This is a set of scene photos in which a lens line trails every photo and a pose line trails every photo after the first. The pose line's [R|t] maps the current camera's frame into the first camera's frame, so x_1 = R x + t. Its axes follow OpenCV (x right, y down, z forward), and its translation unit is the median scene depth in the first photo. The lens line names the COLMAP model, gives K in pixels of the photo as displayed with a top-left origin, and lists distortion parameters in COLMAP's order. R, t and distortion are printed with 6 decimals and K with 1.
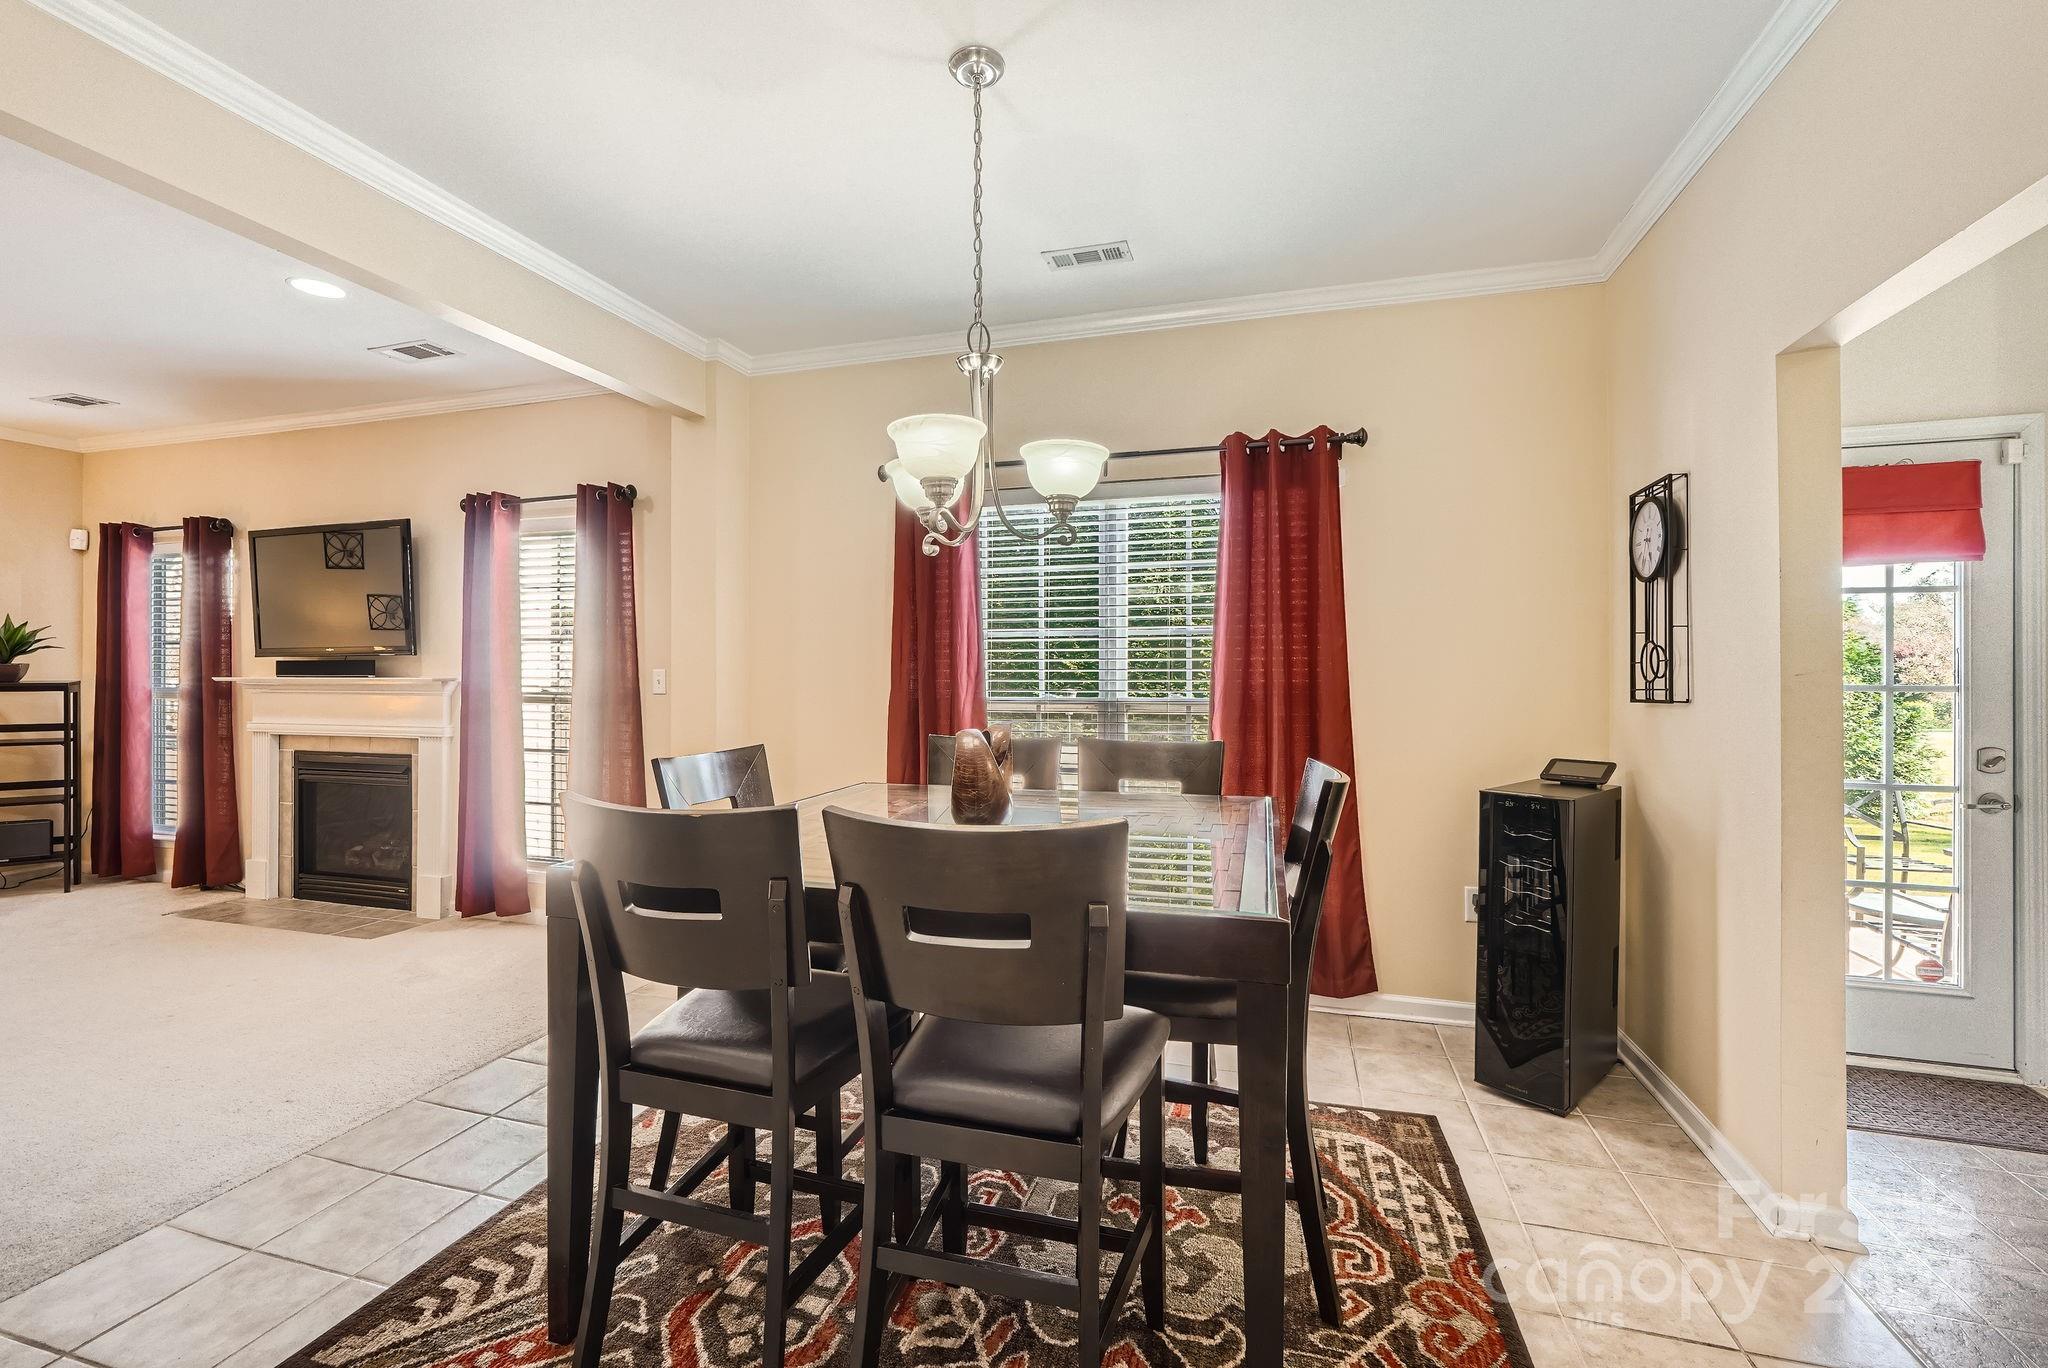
lens RADIAL K [[877.3, 0, 1015.3], [0, 877.3, 665.0], [0, 0, 1]] dist [-0.008325, 0.001369]
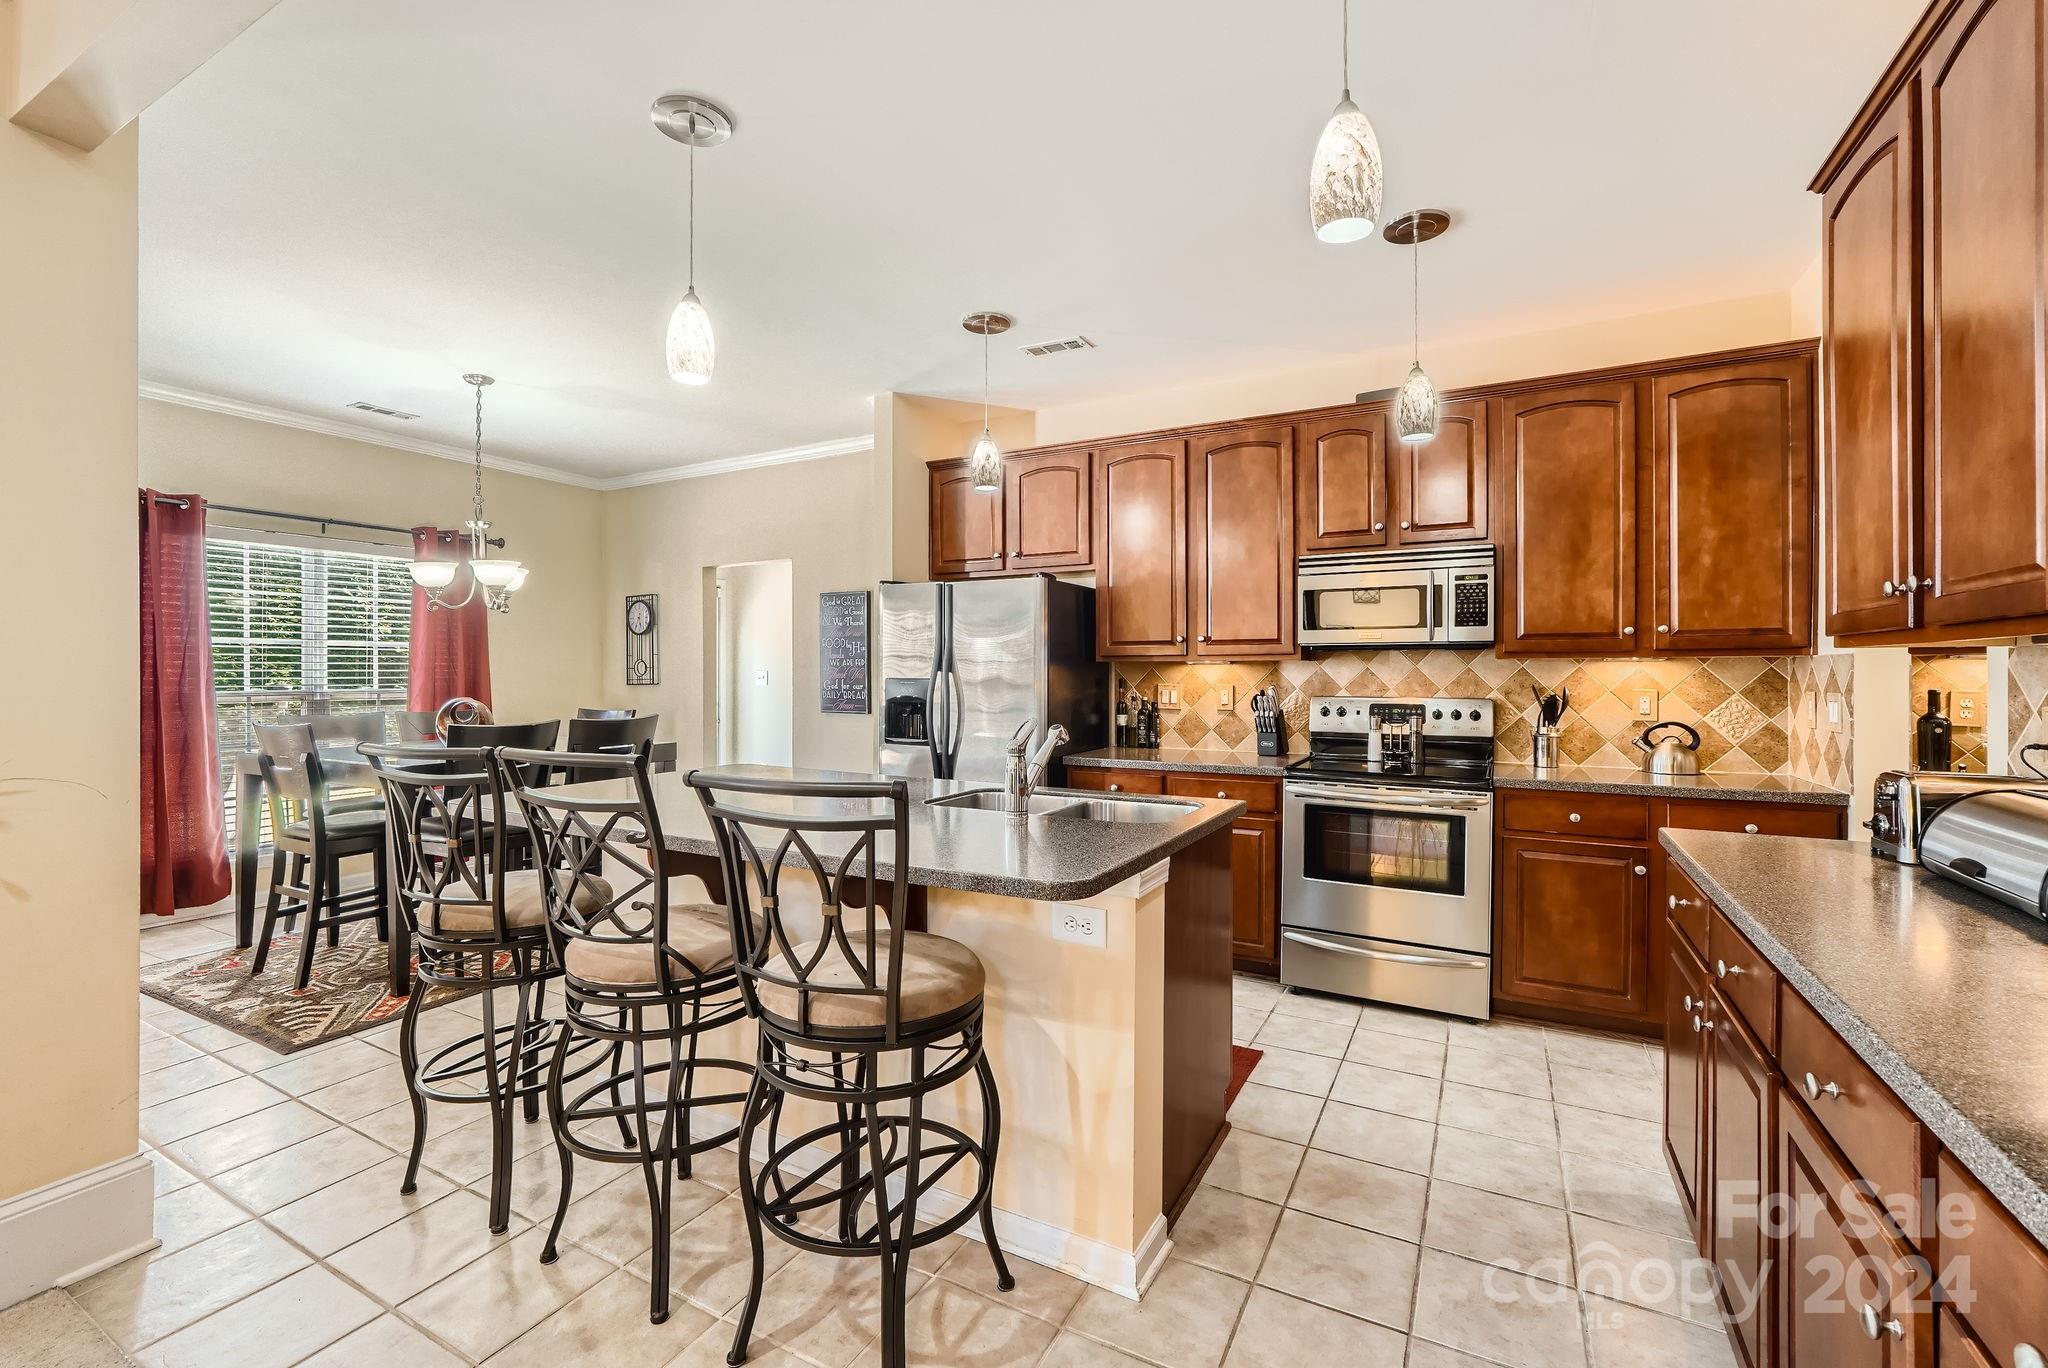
lens RADIAL K [[877.3, 0, 1016.0], [0, 877.3, 667.6], [0, 0, 1]] dist [-0.008325, 0.001369]
pose [[0.205160, 0.006345, 0.978708, -1.131464], [-0.004779, 0.999974, -0.005481, 0.003922], [-0.978717, -0.003553, 0.205185, -0.419109]]
